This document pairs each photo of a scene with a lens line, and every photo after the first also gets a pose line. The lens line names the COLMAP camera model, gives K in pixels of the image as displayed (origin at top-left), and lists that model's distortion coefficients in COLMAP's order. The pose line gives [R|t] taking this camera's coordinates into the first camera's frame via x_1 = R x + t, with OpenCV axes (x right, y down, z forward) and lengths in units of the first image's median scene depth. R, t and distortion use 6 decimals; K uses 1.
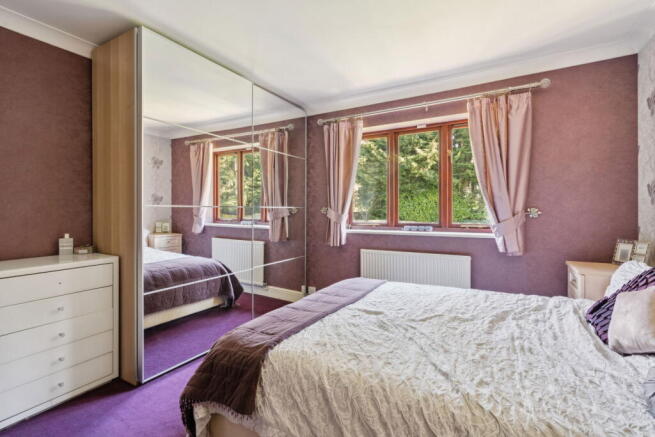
lens RADIAL K [[305.1, 0, 326.0], [0, 305.1, 211.1], [0, 0, 1]] dist [-0.009789, 0.000152]
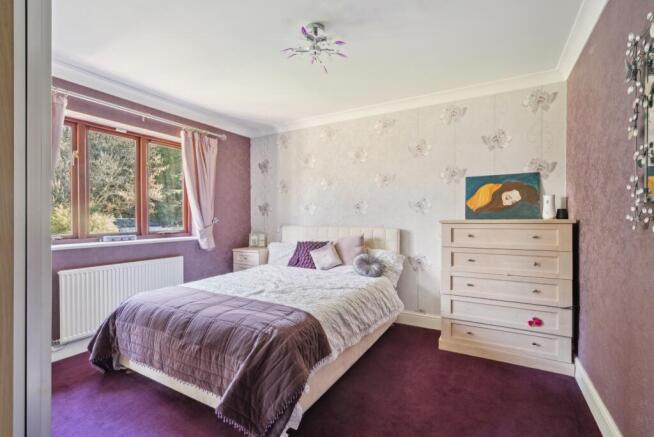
lens RADIAL K [[304.6, 0, 325.5], [0, 304.6, 211.1], [0, 0, 1]] dist [-0.009789, 0.000152]
pose [[-0.011743, 0.026367, 0.999583, -0.749678], [0.005057, 0.999641, -0.026309, 0.002610], [-0.999918, 0.004746, -0.011872, 0.438513]]
